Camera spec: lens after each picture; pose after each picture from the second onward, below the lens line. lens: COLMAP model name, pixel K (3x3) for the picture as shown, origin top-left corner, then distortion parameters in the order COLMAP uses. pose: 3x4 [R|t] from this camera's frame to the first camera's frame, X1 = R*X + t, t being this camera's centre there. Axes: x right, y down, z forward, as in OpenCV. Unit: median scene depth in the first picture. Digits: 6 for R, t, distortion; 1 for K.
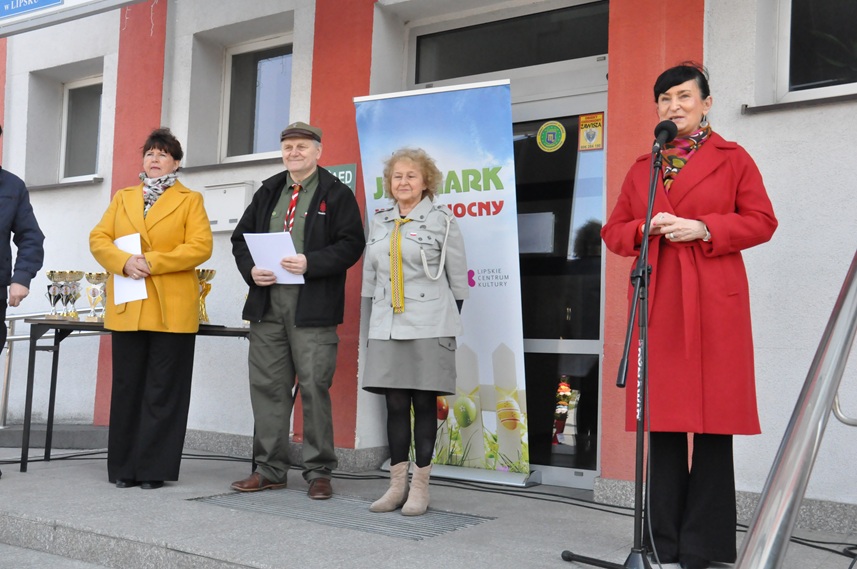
lens RADIAL K [[897.0, 0, 428.5], [0, 897.0, 284.5], [0, 0, 1]] dist [-0.025529, 0.197785]
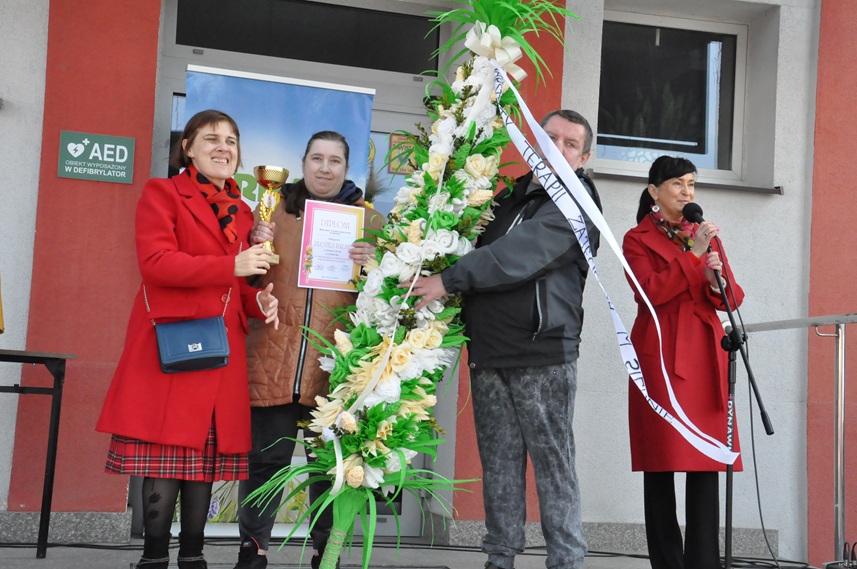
lens RADIAL K [[1235.2, 0, 430.7], [0, 1235.2, 287.2], [0, 0, 1]] dist [0.130092, 0.597339]
pose [[0.679446, 0.069350, 0.730441, -0.755936], [-0.081311, 0.996508, -0.018977, -0.009878], [-0.729206, -0.046499, 0.682713, 0.089775]]
